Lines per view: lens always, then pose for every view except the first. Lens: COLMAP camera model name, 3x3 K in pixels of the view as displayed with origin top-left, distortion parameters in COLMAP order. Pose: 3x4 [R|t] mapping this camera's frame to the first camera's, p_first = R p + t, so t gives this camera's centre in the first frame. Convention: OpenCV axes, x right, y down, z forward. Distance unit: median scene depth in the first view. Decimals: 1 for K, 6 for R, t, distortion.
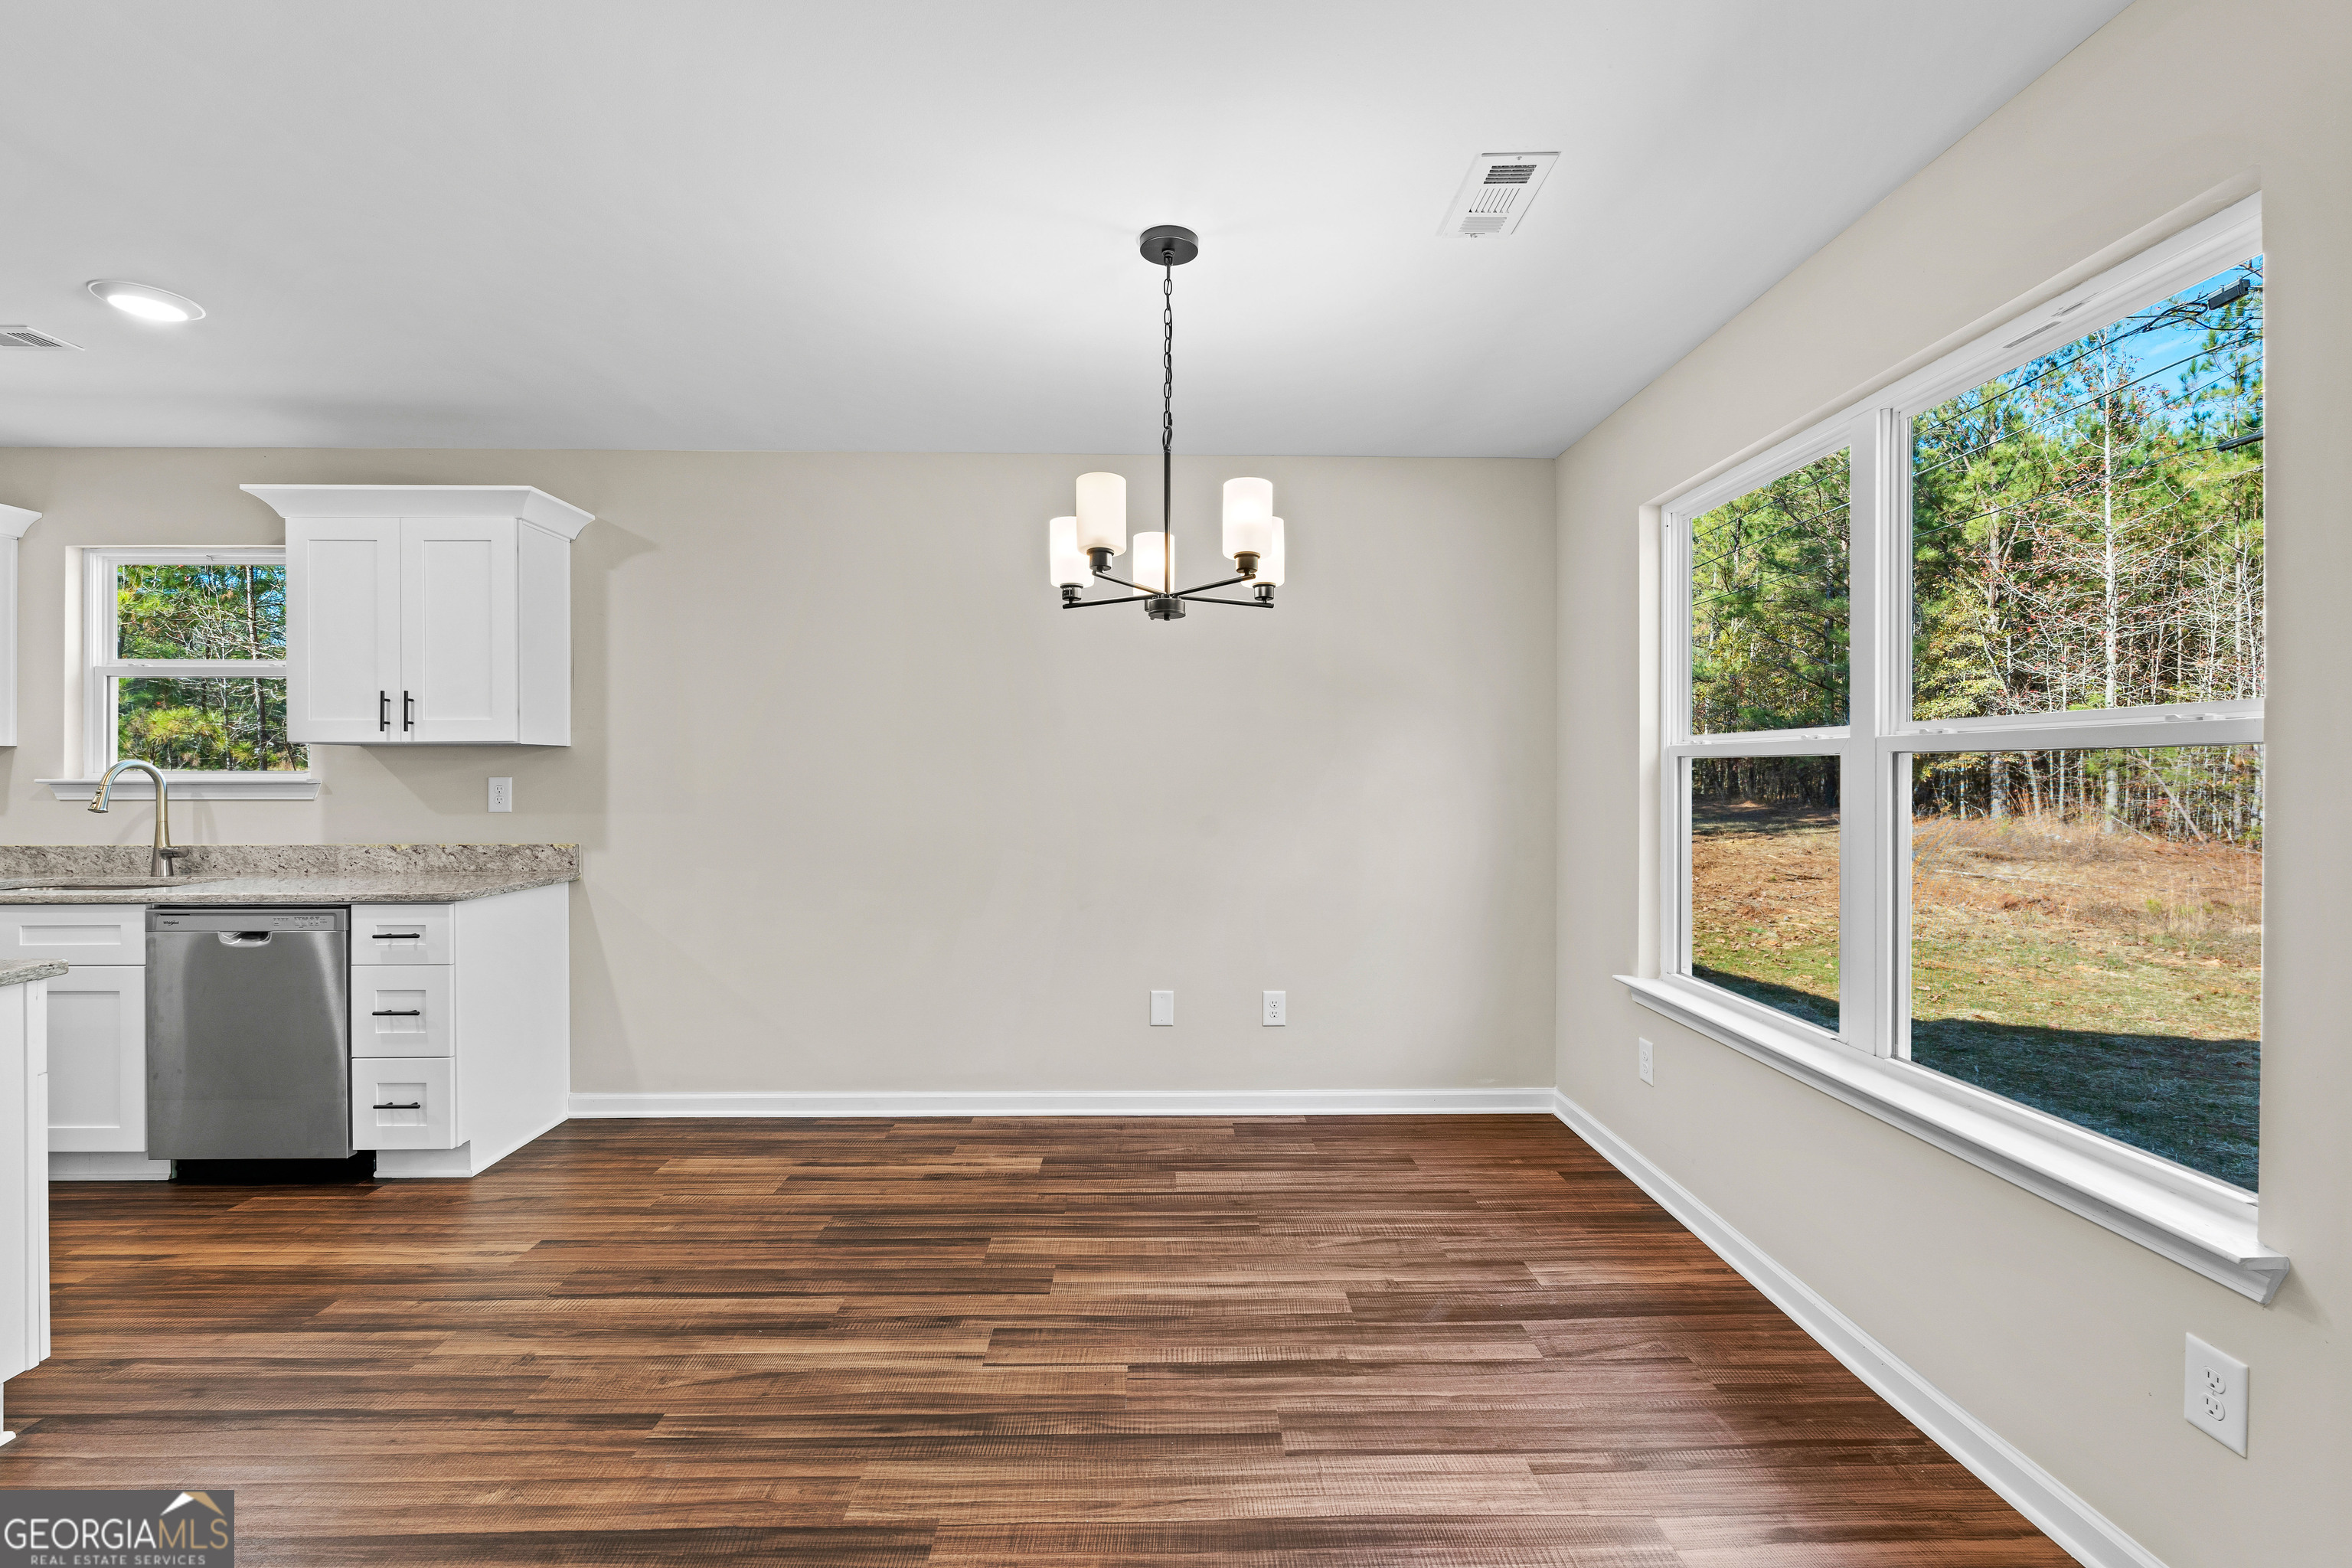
lens RADIAL K [[1035.6, 0, 1170.3], [0, 1035.6, 756.9], [0, 0, 1]] dist [-0.013252, -0.000196]
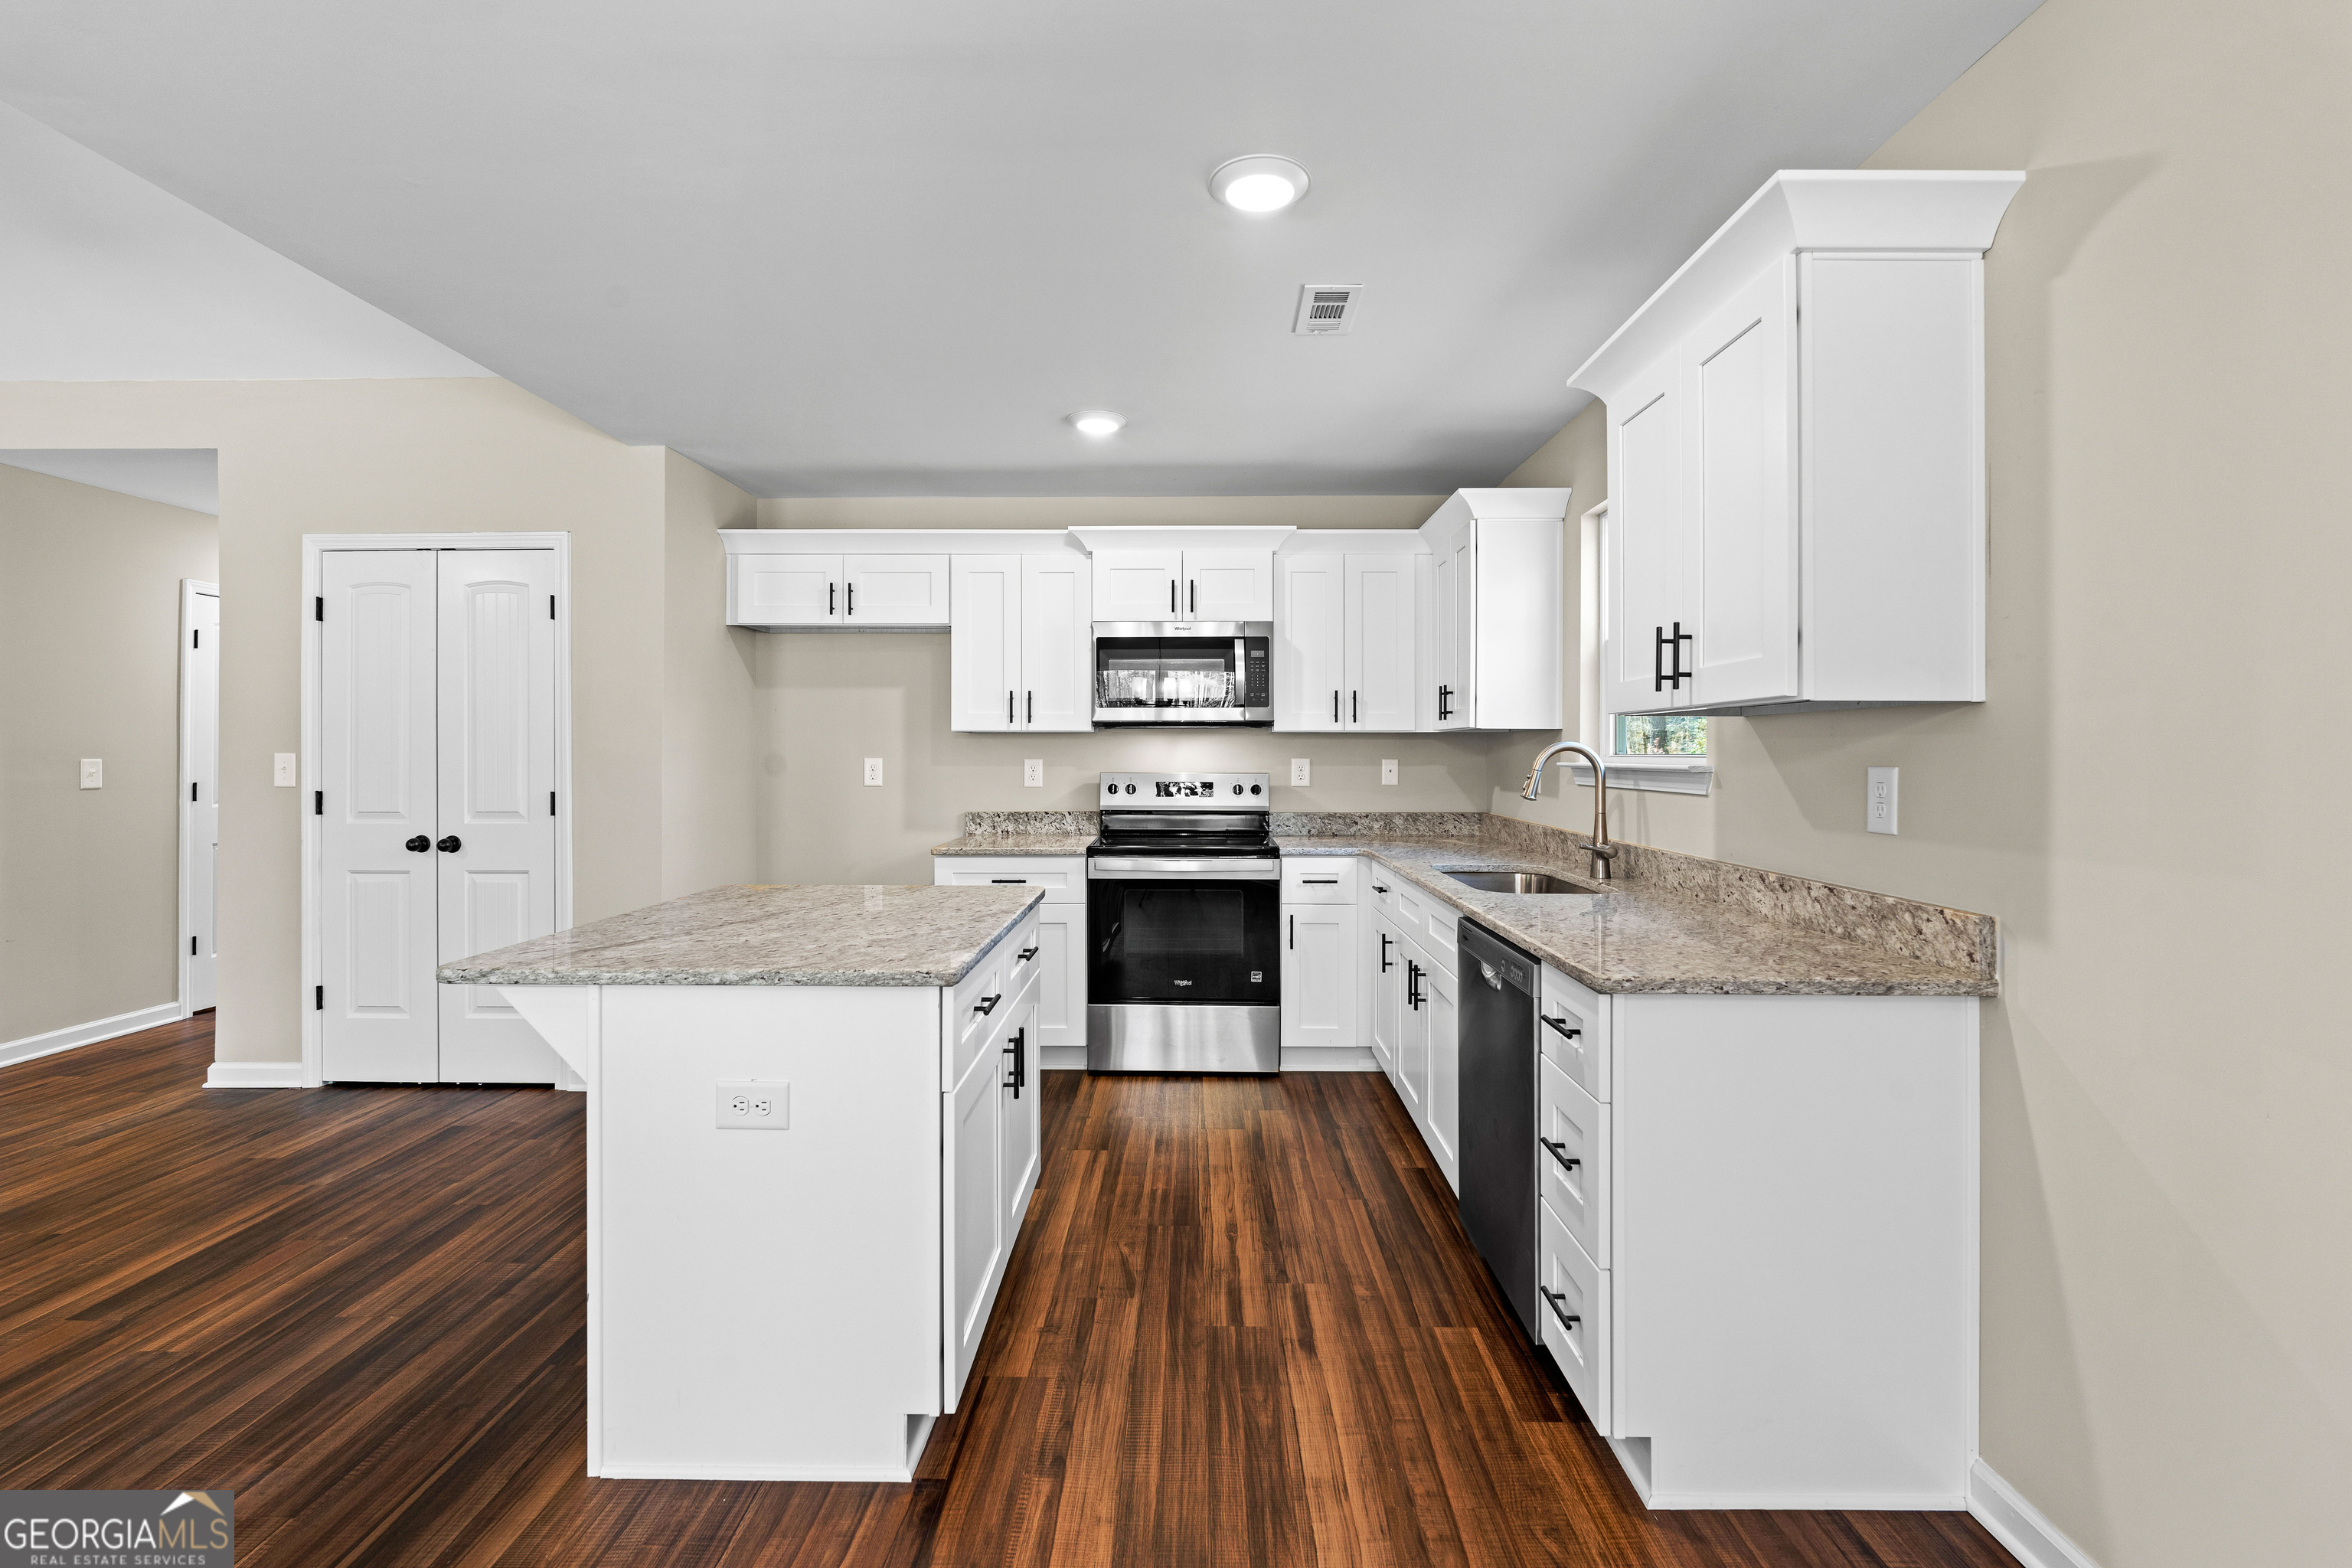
lens RADIAL K [[1035.6, 0, 1170.3], [0, 1035.6, 756.9], [0, 0, 1]] dist [-0.013252, -0.000196]
pose [[-0.034313, 0.003498, -0.999405, -0.116890], [0.012552, 0.999917, 0.003069, 0.008836], [0.999332, -0.012439, -0.034354, 0.670990]]
